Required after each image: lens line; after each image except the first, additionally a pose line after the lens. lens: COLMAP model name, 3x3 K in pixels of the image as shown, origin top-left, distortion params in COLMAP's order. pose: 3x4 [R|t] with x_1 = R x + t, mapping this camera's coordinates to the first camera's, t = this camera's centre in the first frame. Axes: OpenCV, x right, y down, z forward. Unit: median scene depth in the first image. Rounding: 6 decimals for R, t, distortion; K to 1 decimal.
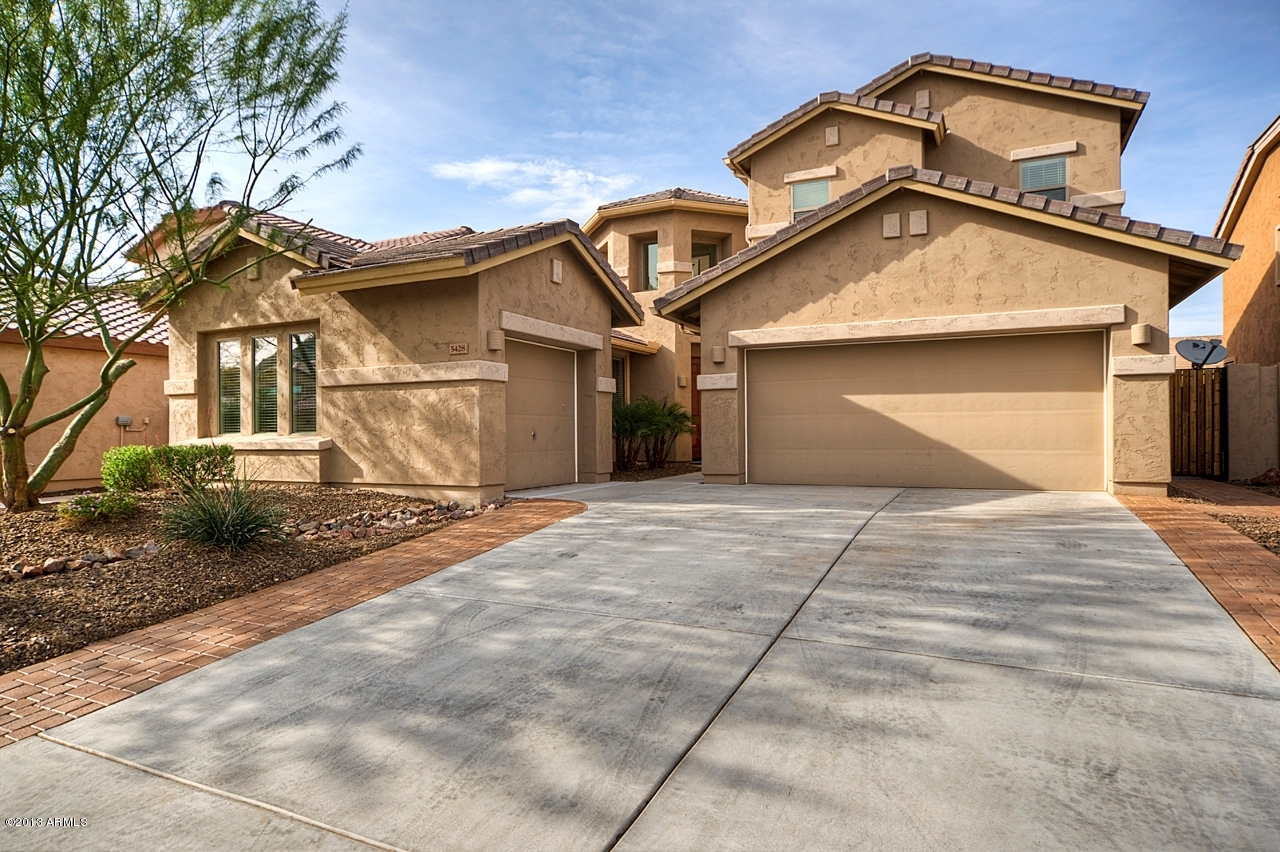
lens RADIAL K [[739.3, 0, 644.8], [0, 739.3, 436.6], [0, 0, 1]] dist [-0.012382, 0.001814]
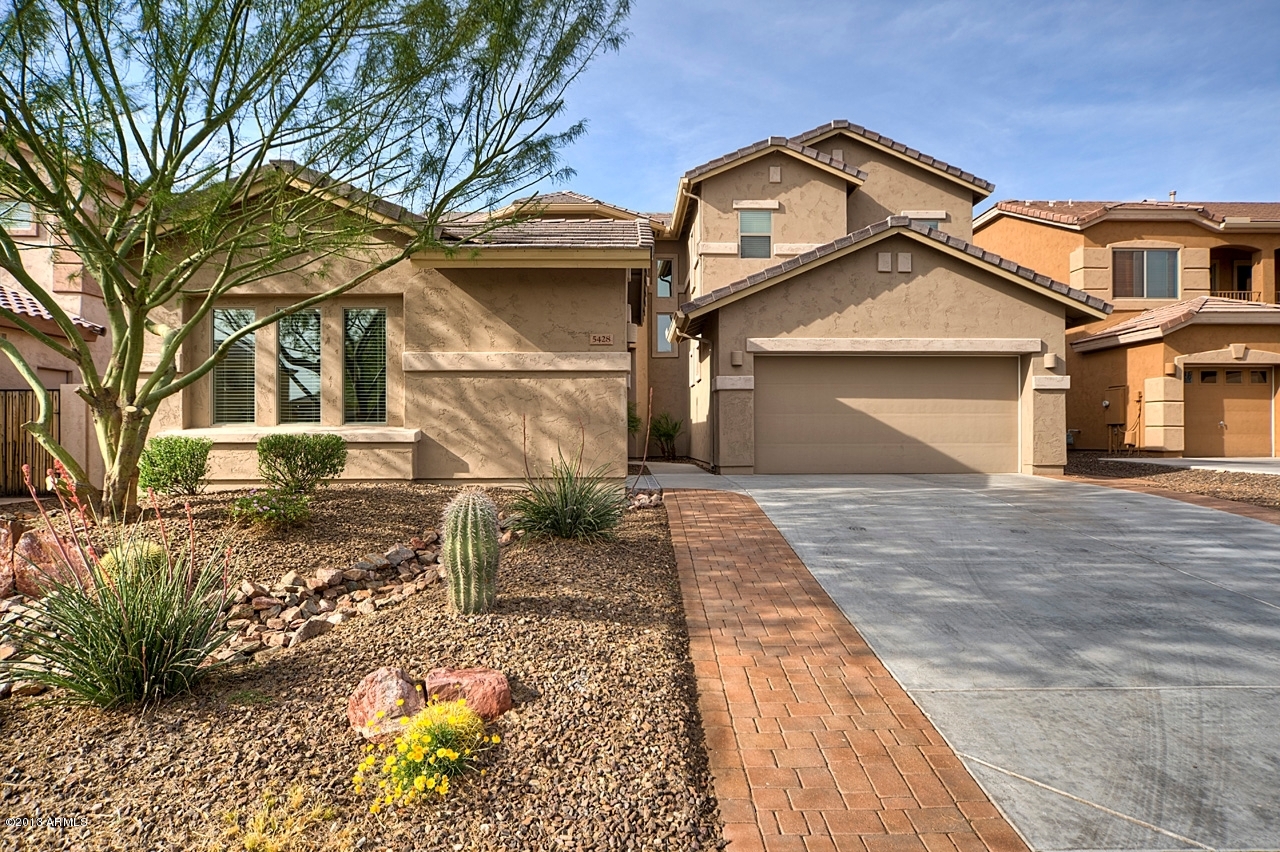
lens RADIAL K [[739.3, 0, 644.8], [0, 739.3, 436.6], [0, 0, 1]] dist [-0.012382, 0.001814]
pose [[0.889122, 0.005389, 0.457638, -0.588777], [-0.002402, 0.999972, -0.007108, 0.016826], [-0.457663, 0.005220, 0.889110, 0.082873]]
